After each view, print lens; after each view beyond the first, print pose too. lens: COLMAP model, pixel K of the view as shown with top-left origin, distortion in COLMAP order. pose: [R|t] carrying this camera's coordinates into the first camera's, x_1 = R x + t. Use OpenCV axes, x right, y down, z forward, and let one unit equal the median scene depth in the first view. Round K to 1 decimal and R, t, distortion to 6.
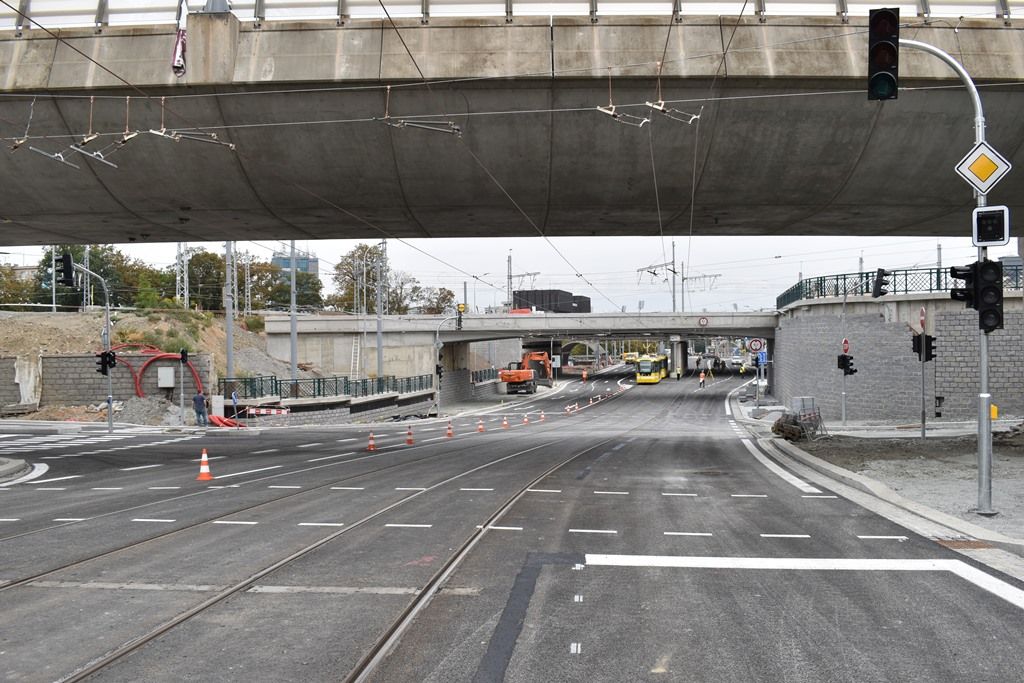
lens RADIAL K [[946.8, 0, 512.0], [0, 946.8, 341.5], [0, 0, 1]] dist [-0.081167, 0.011357]
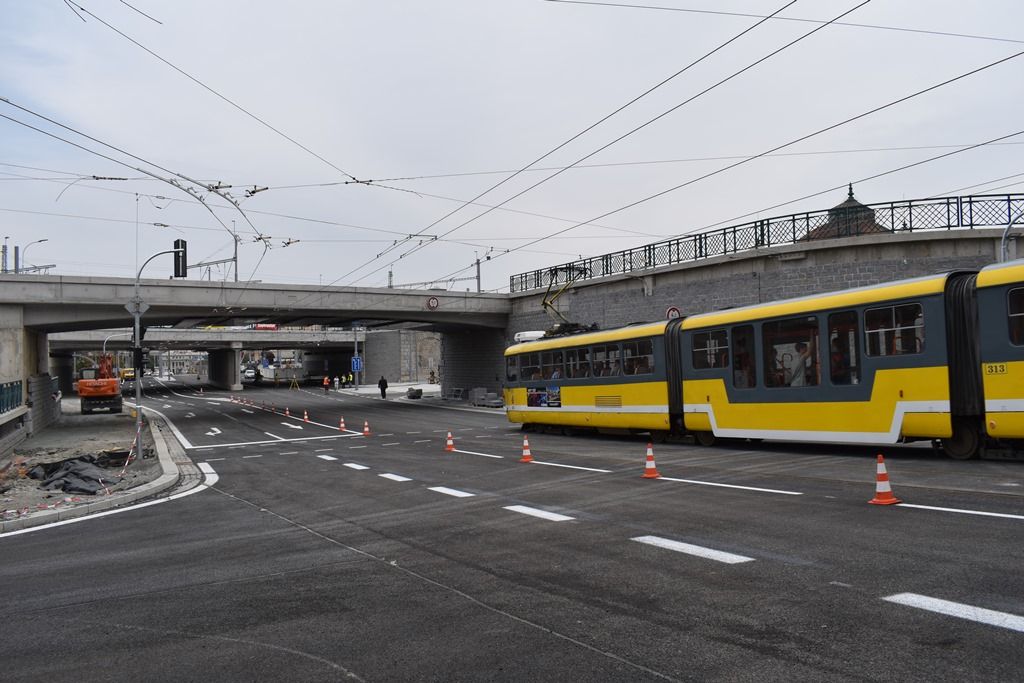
lens RADIAL K [[804.4, 0, 512.0], [0, 804.4, 341.5], [0, 0, 1]] dist [-0.089700, 0.014948]
pose [[0.790127, 0.007959, 0.612891, -0.177293], [0.010226, 0.999605, -0.026164, 0.034497], [-0.612858, 0.026941, 0.789734, 0.591731]]
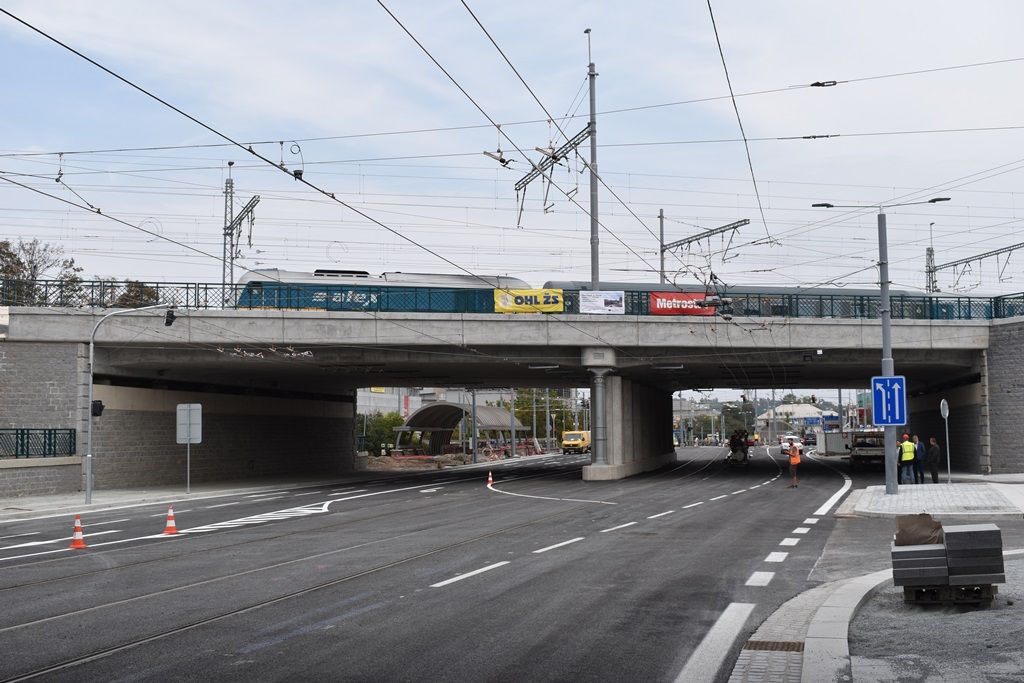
lens RADIAL K [[1189.9, 0, 512.0], [0, 1189.9, 341.5], [0, 0, 1]] dist [-0.032945, -0.013812]
pose [[0.999993, 0.002495, 0.002631, 0.322044], [-0.002276, 0.996779, -0.080168, 0.054267], [-0.002822, 0.080162, 0.996778, 1.344770]]
